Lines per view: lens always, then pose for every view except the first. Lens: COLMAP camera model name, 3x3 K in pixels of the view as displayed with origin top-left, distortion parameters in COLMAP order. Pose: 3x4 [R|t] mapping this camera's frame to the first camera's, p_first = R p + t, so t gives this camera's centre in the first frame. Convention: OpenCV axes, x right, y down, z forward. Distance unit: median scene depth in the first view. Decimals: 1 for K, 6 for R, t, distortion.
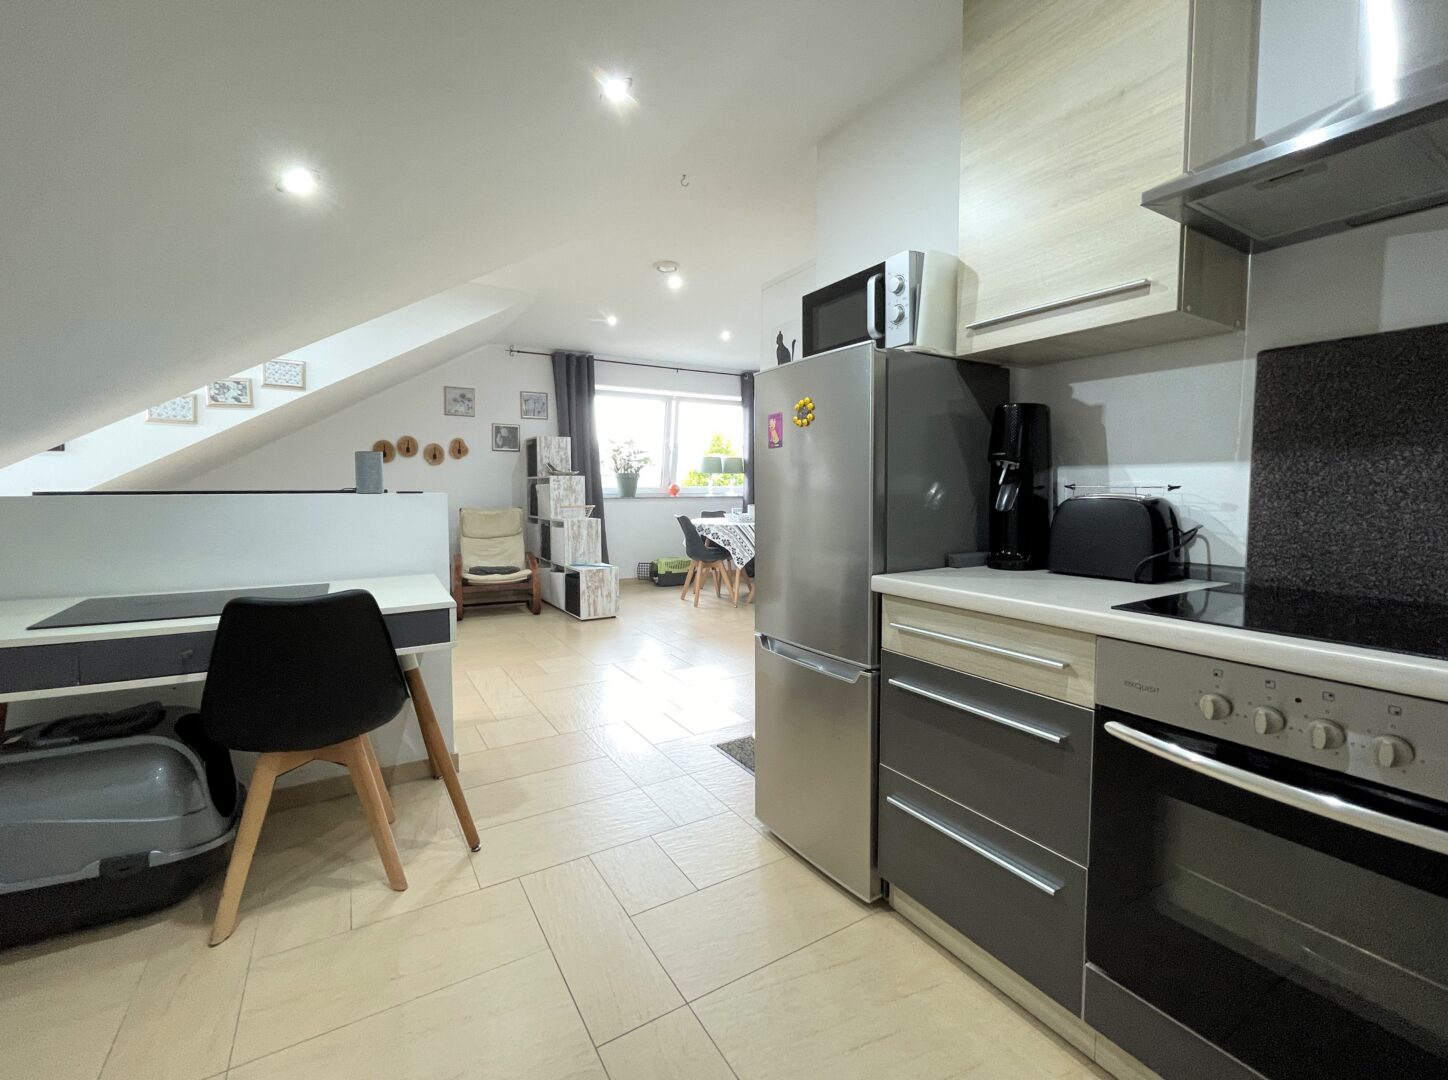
lens RADIAL K [[609.3, 0, 702.5], [0, 609.3, 526.8], [0, 0, 1]] dist [-0.008317, -0.001111]
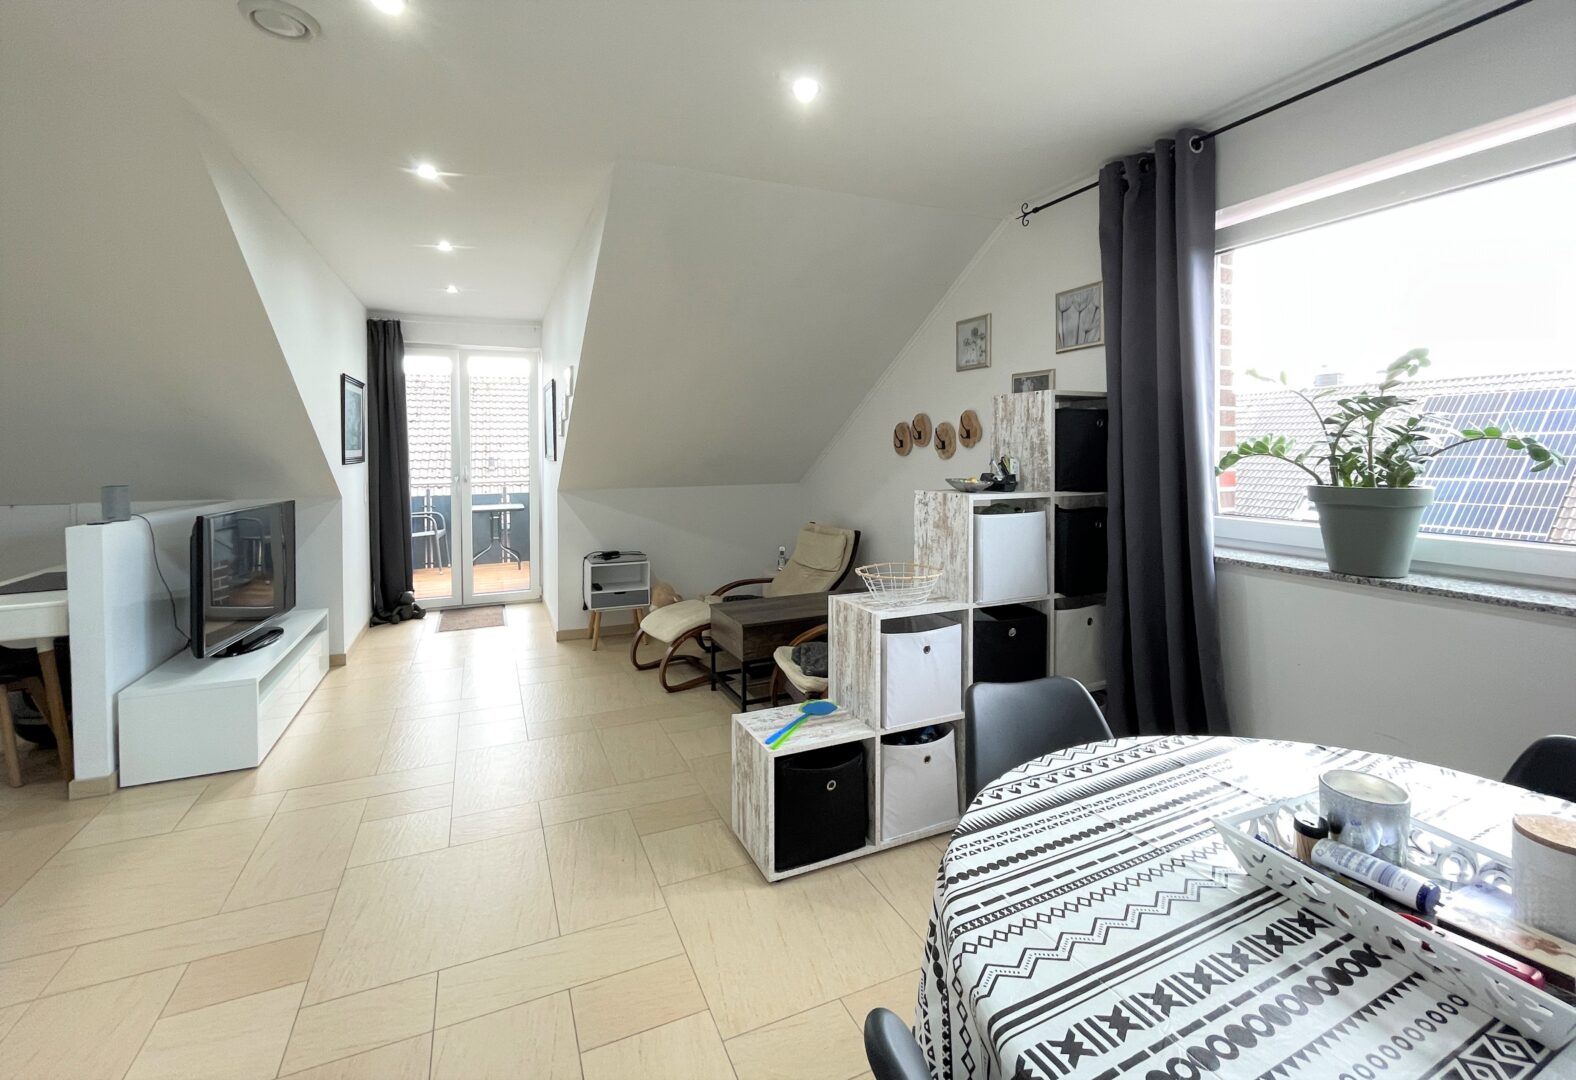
lens RADIAL K [[688.9, 0, 810.9], [0, 688.9, 464.7], [0, 0, 1]] dist [0.000657, 0.000034]
pose [[-0.090691, 0.024924, -0.995567, 0.497376], [-0.063926, 0.997479, 0.030795, -0.225080], [0.993825, 0.066436, -0.088869, 1.933278]]
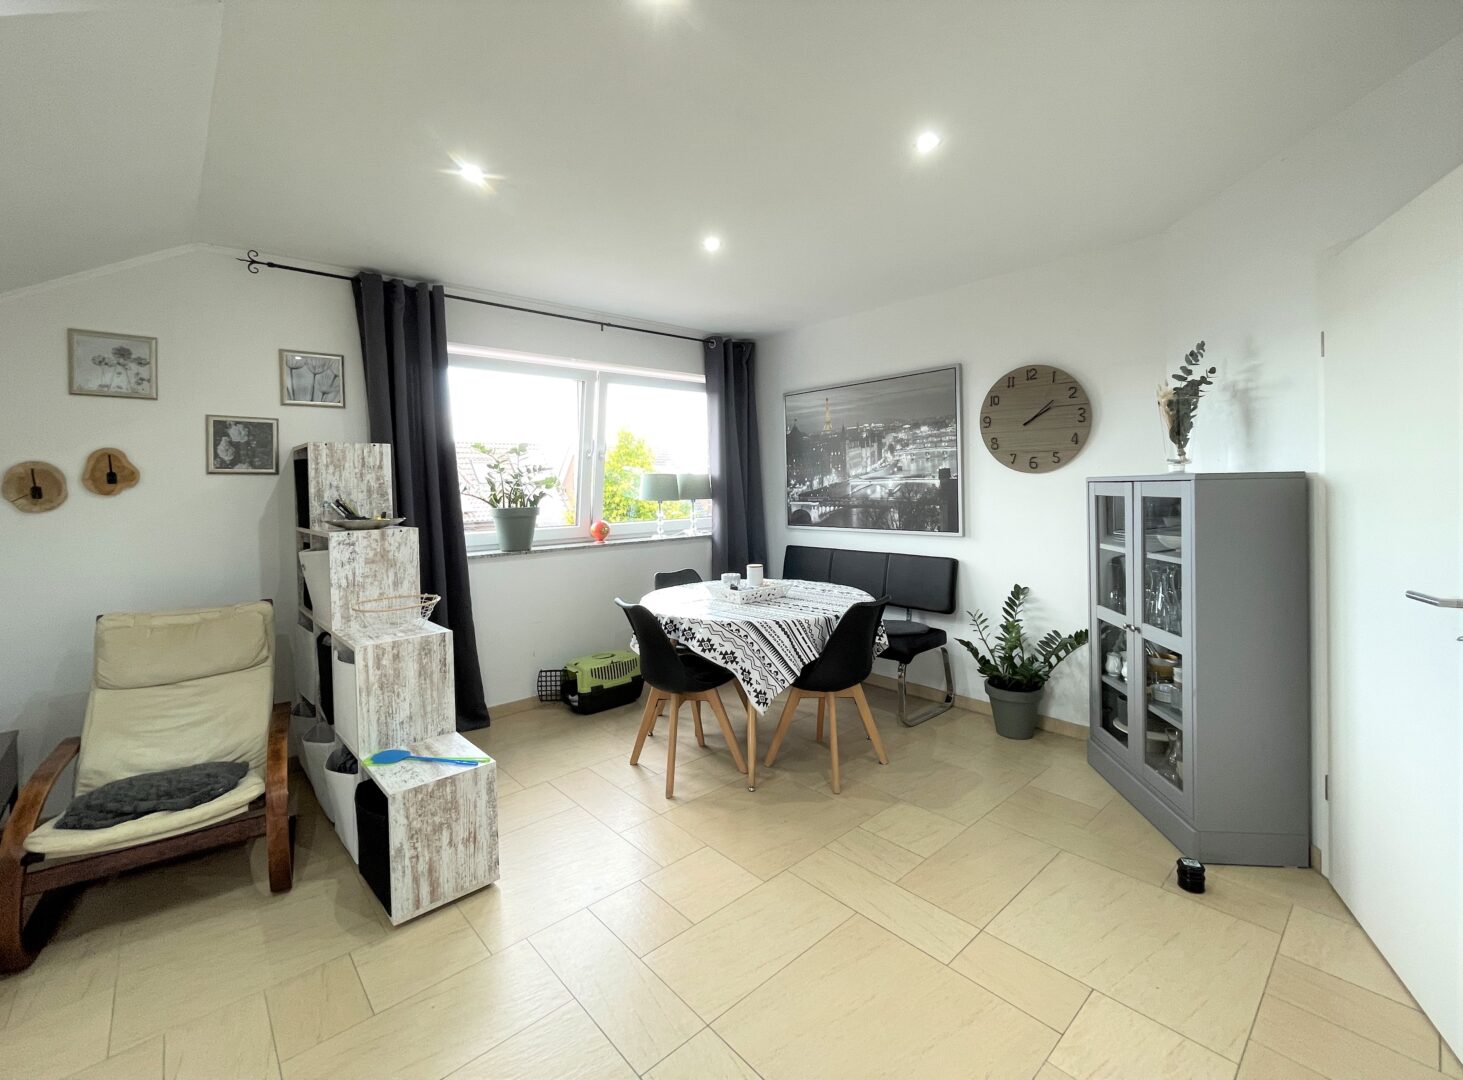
lens RADIAL K [[615.6, 0, 725.0], [0, 615.6, 496.3], [0, 0, 1]] dist [-0.008317, -0.001111]
pose [[0.979229, -0.022525, 0.201501, -0.121271], [0.032692, 0.998347, -0.047271, -0.160472], [-0.200103, 0.052877, 0.978347, 1.023980]]
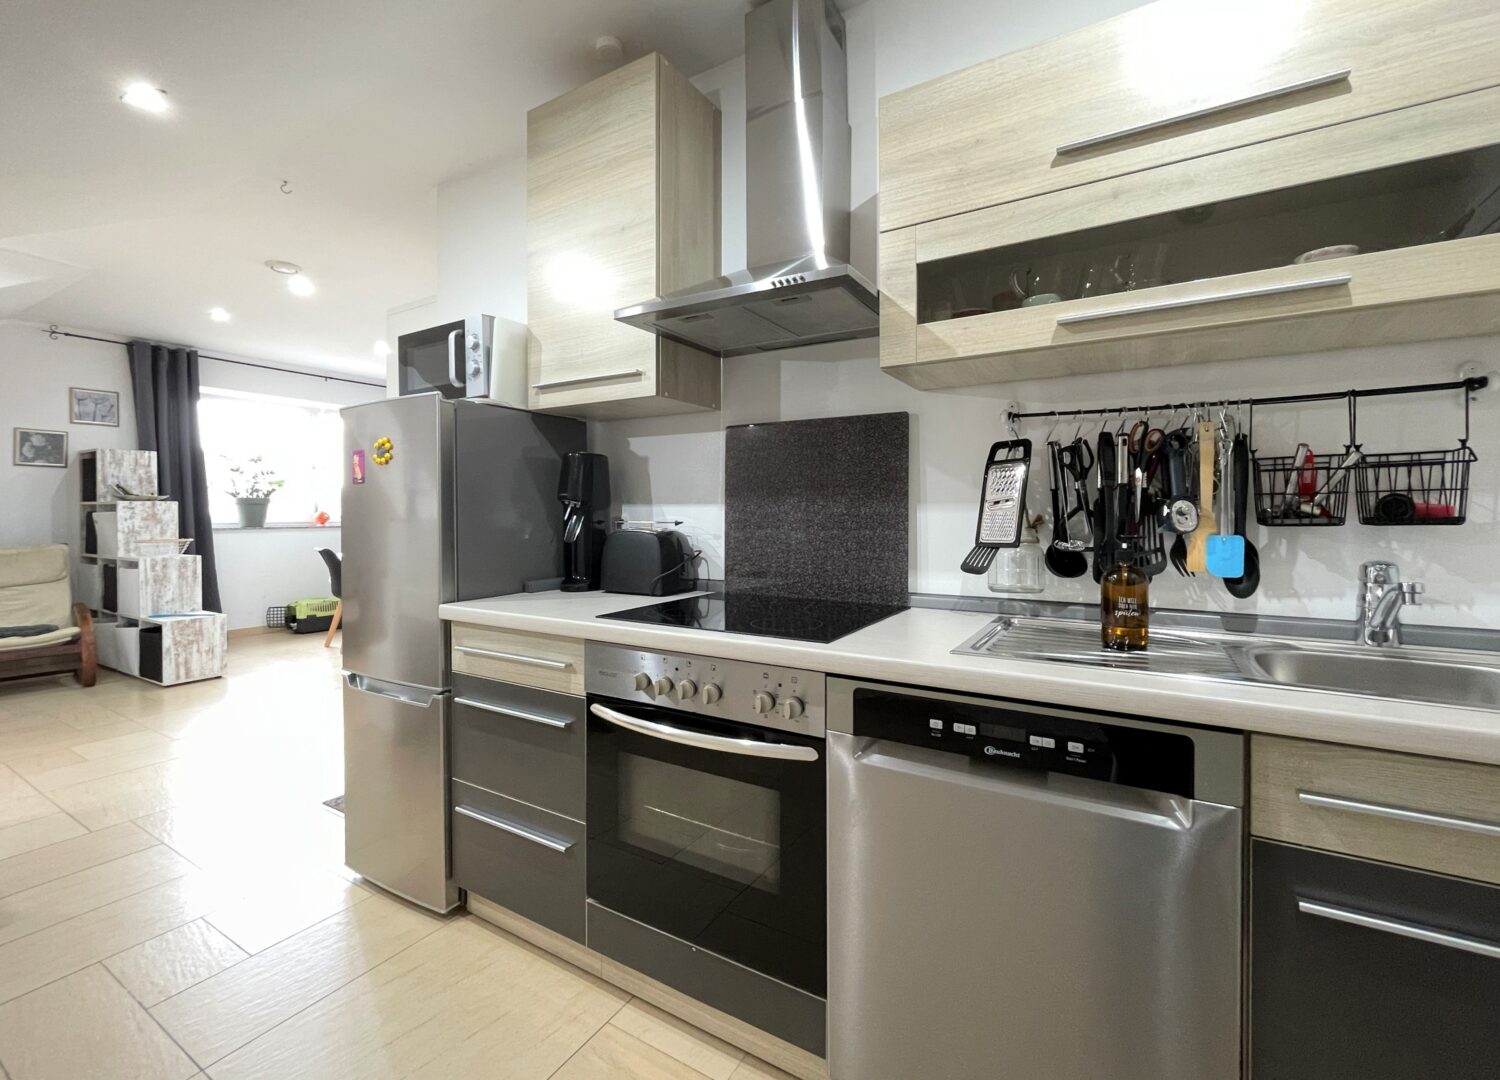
lens RADIAL K [[637.1, 0, 753.1], [0, 637.1, 519.2], [0, 0, 1]] dist [-0.010357, 0.000697]
pose [[0.872956, -0.004972, 0.487773, 0.119289], [0.030735, 0.998522, -0.044829, -0.002658], [-0.486829, 0.054126, 0.871819, -0.153734]]
